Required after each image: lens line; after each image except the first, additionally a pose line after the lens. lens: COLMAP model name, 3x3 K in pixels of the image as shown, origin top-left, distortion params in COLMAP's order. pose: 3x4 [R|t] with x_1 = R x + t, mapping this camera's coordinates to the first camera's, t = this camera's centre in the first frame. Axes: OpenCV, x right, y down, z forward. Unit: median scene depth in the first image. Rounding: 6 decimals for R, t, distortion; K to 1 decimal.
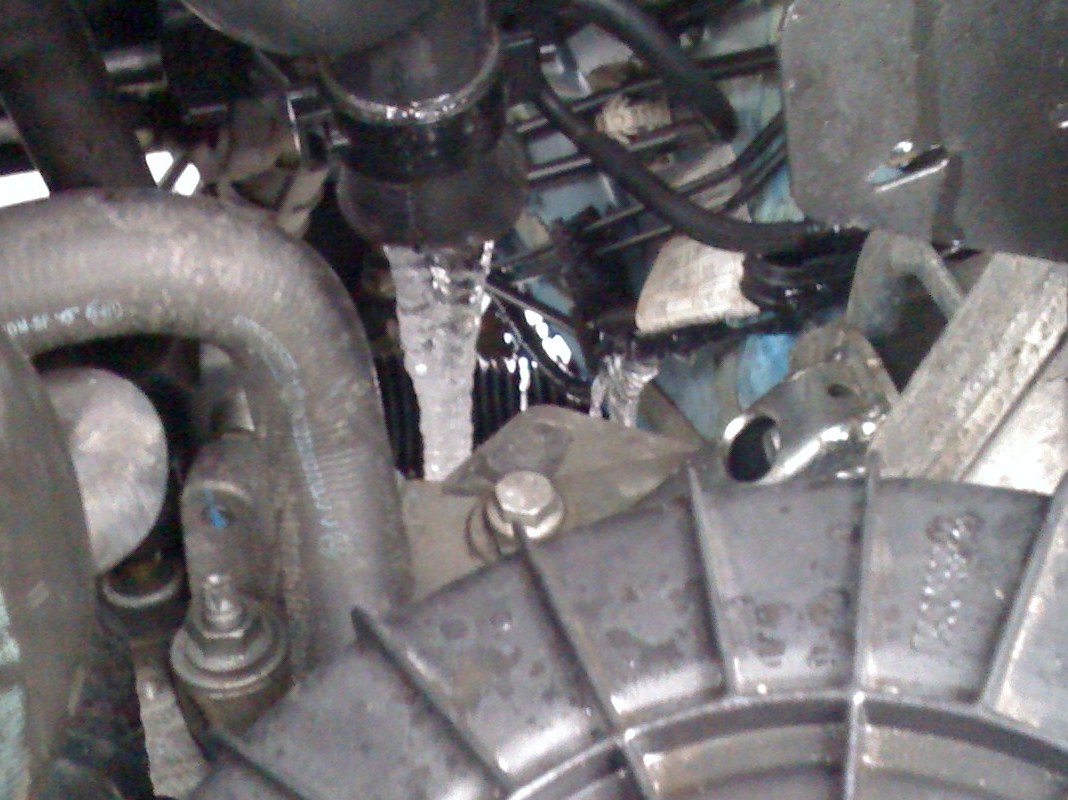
lens RADIAL K [[1592.4, 0, 534.0], [0, 1592.4, 400.0], [0, 0, 1]] dist [0.021638, 0.083910]
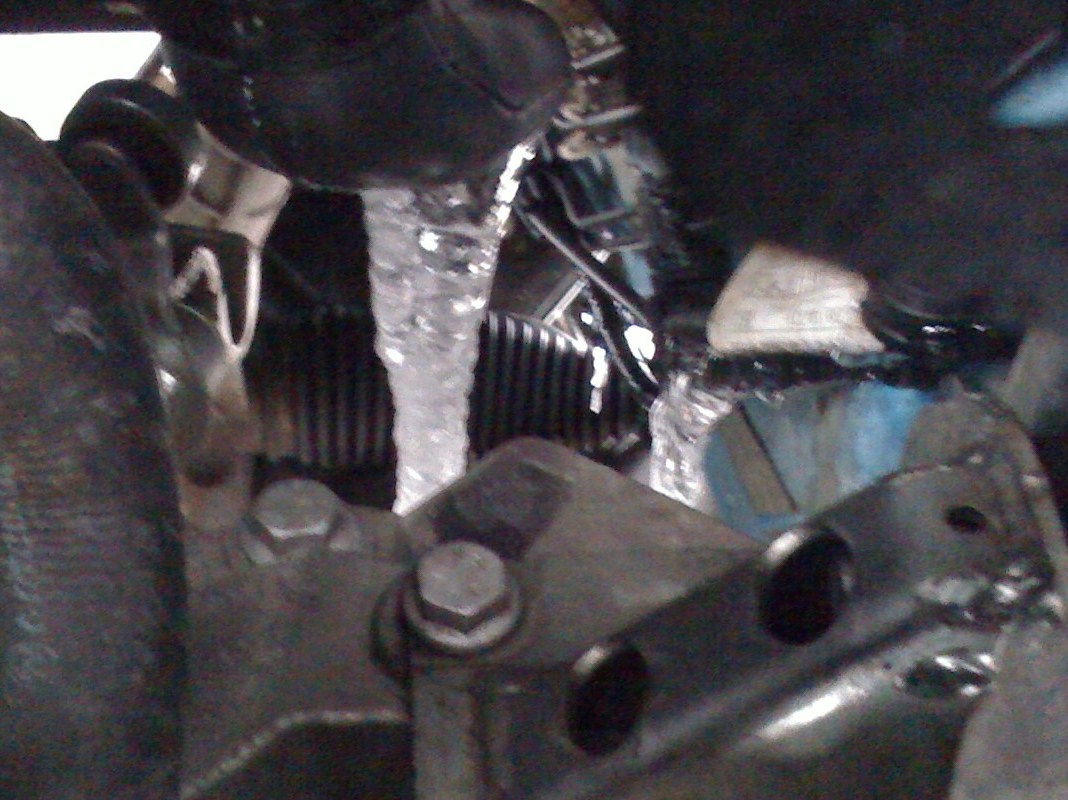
lens RADIAL K [[1592.4, 0, 534.0], [0, 1592.4, 400.0], [0, 0, 1]] dist [0.021638, 0.083910]
pose [[0.982194, 0.155331, -0.105674, 0.070406], [-0.151915, 0.987596, 0.039698, -0.038274], [0.110530, -0.022937, 0.993608, 0.309842]]
